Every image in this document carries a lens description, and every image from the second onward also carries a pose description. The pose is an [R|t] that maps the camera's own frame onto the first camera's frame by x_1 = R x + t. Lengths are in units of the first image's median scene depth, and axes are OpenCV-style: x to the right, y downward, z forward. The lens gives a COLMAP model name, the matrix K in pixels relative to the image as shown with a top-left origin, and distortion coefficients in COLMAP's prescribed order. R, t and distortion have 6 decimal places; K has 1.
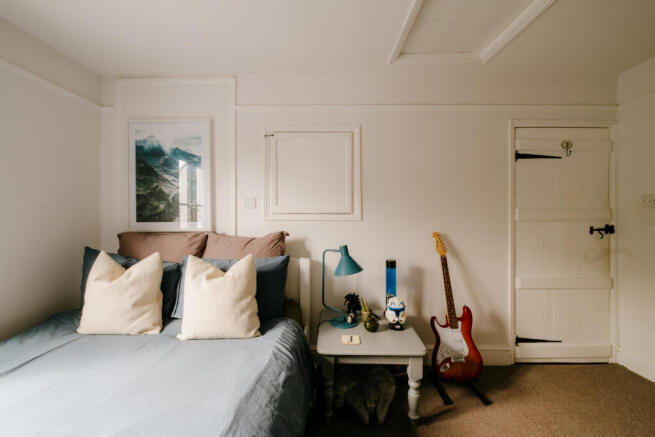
lens RADIAL K [[282.4, 0, 327.5], [0, 282.4, 218.5], [0, 0, 1]] dist [-0.001870, -0.000213]
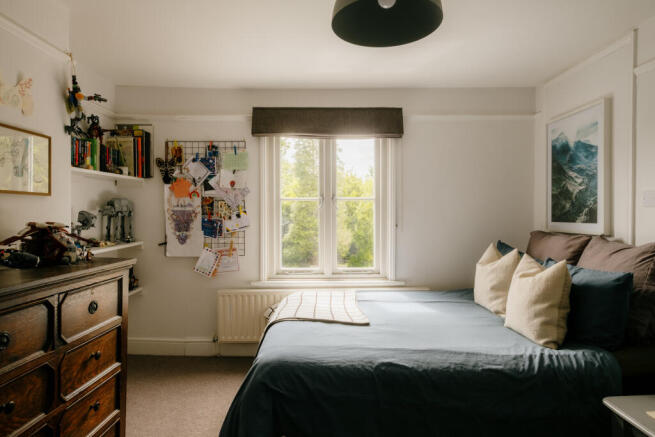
lens RADIAL K [[395.3, 0, 327.5], [0, 395.3, 218.5], [0, 0, 1]] dist [-0.000174, -0.000084]
pose [[0.017271, 0.016489, -0.999715, 0.717758], [-0.019243, 0.999684, 0.016156, -0.006418], [0.999666, 0.018959, 0.017583, 0.180331]]
